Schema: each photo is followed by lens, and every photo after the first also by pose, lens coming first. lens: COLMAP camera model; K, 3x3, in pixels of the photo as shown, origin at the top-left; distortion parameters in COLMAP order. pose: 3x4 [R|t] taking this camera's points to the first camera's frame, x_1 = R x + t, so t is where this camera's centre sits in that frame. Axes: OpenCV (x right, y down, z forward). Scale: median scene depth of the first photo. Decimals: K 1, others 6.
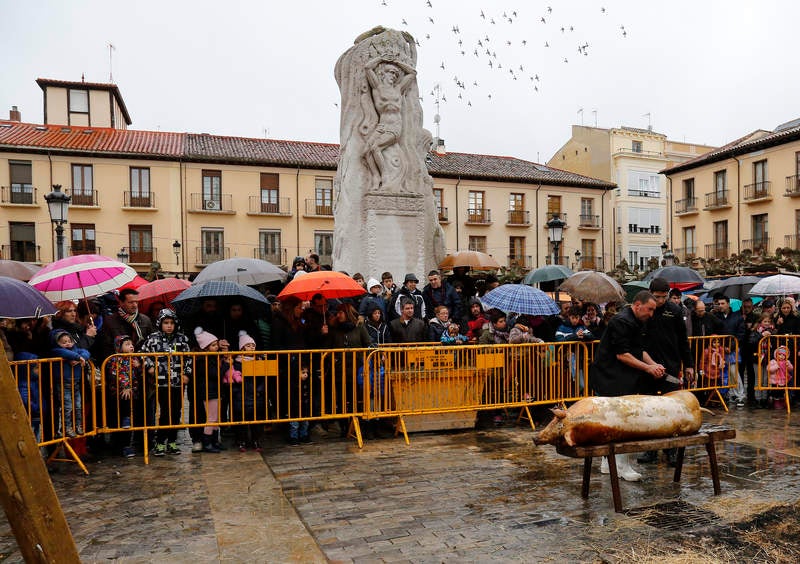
lens RADIAL K [[682.2, 0, 492.4], [0, 682.2, 330.5], [0, 0, 1]] dist [-0.134245, 0.103323]
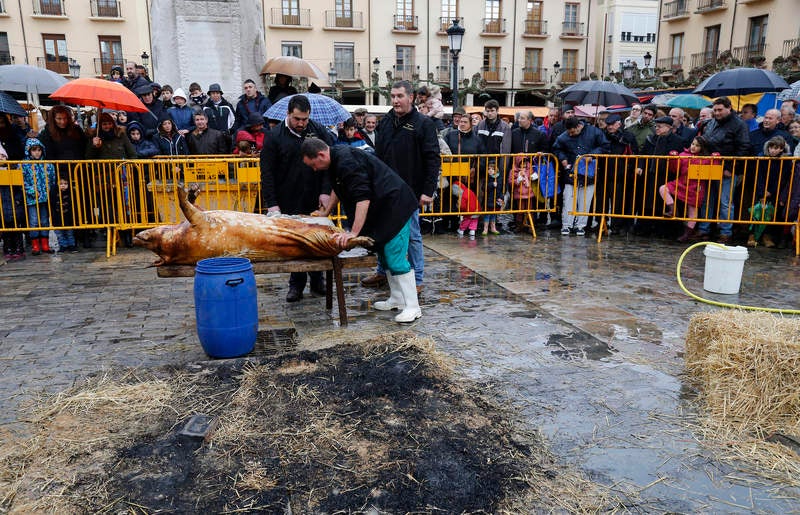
lens RADIAL K [[668.0, 0, 394.4], [0, 668.0, 269.8], [0, 0, 1]] dist [-0.059976, 0.094509]
pose [[0.985522, 0.046831, -0.162953, 0.081606], [-0.016131, 0.982636, 0.184840, -0.000306], [0.168780, -0.179535, 0.969165, 0.019088]]
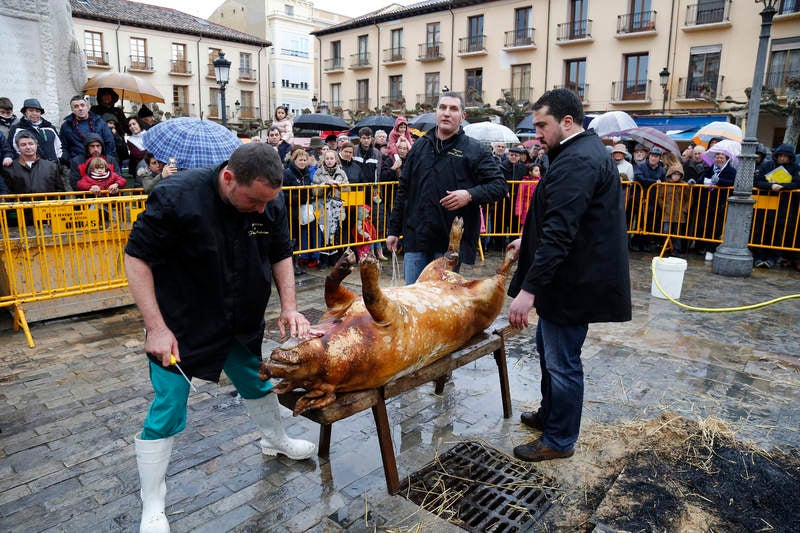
lens RADIAL K [[538.0, 0, 395.7], [0, 538.0, 268.4], [0, 0, 1]] dist [-0.127214, 0.072354]
pose [[0.915327, -0.063199, 0.397721, 0.002226], [-0.008683, 0.984282, 0.176391, -0.000843], [-0.402617, -0.164909, 0.900391, 0.083845]]
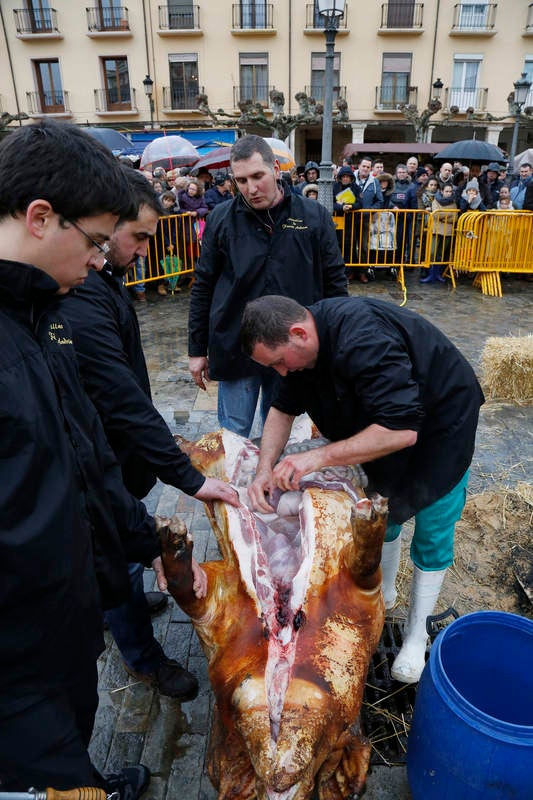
lens RADIAL K [[535.0, 0, 273.3], [0, 535.0, 403.8], [0, 0, 1]] dist [-0.130016, 0.073004]
pose [[0.423715, -0.366337, 0.828410, -0.002312], [0.031598, 0.919987, 0.390673, -0.008627], [-0.905244, -0.139358, 0.401388, 0.130438]]
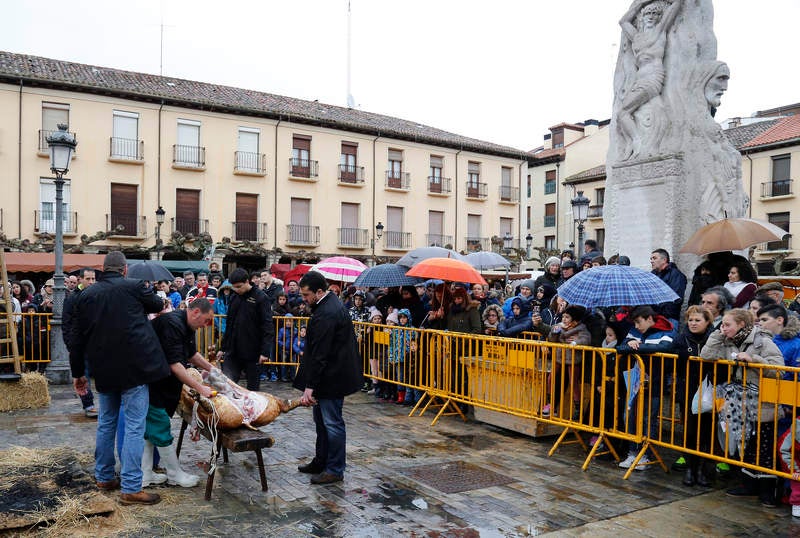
lens RADIAL K [[649.0, 0, 307.3], [0, 649.0, 306.9], [0, 0, 1]] dist [-0.091519, 0.008845]
pose [[0.021455, 0.036807, -0.999092, 0.178416], [-0.047501, 0.998231, 0.035755, -0.008244], [0.998641, 0.046691, 0.023166, 0.162501]]
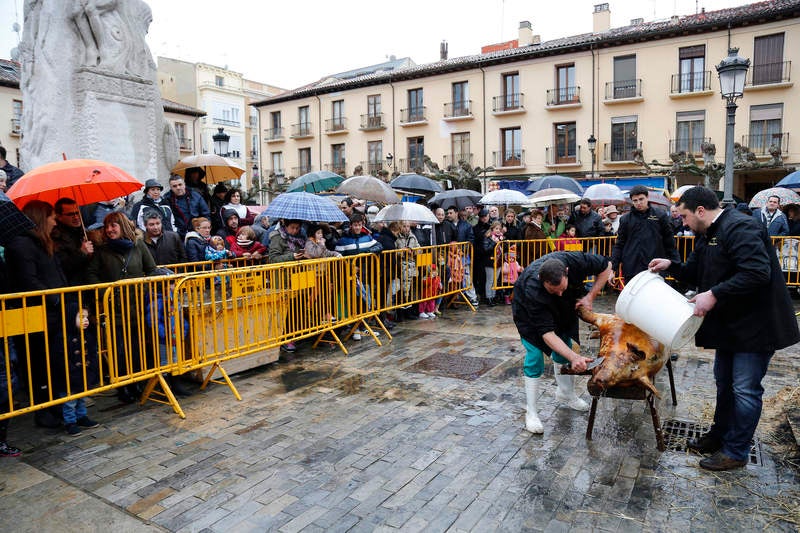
lens RADIAL K [[541.4, 0, 401.0], [0, 541.4, 274.3], [0, 0, 1]] dist [-0.126679, 0.073381]
pose [[0.832856, -0.062223, 0.549980, -0.061112], [0.026037, 0.996965, 0.073364, -0.002014], [-0.552876, -0.046782, 0.831949, 0.086823]]
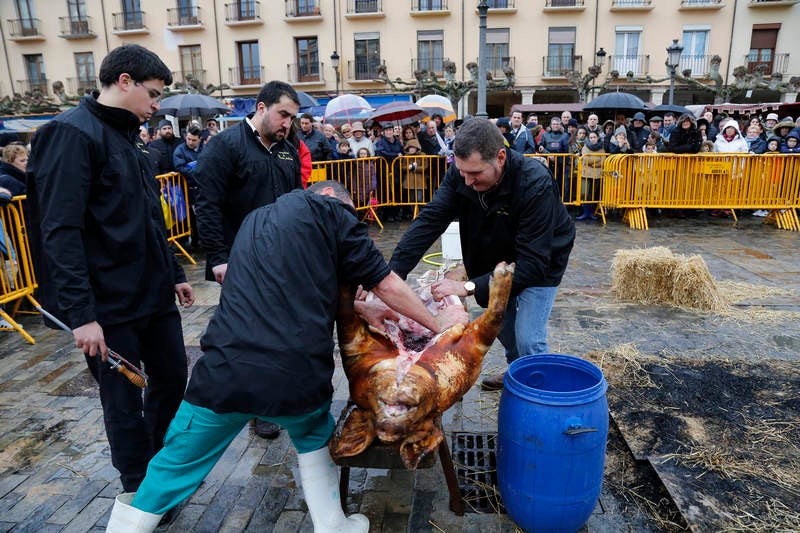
lens RADIAL K [[535.0, 0, 401.0], [0, 535.0, 278.7], [0, 0, 1]] dist [-0.130016, 0.073004]
pose [[0.507631, -0.223749, 0.832014, -0.018870], [0.044338, 0.971195, 0.234126, -0.001103], [-0.860433, -0.081960, 0.502929, 0.115533]]
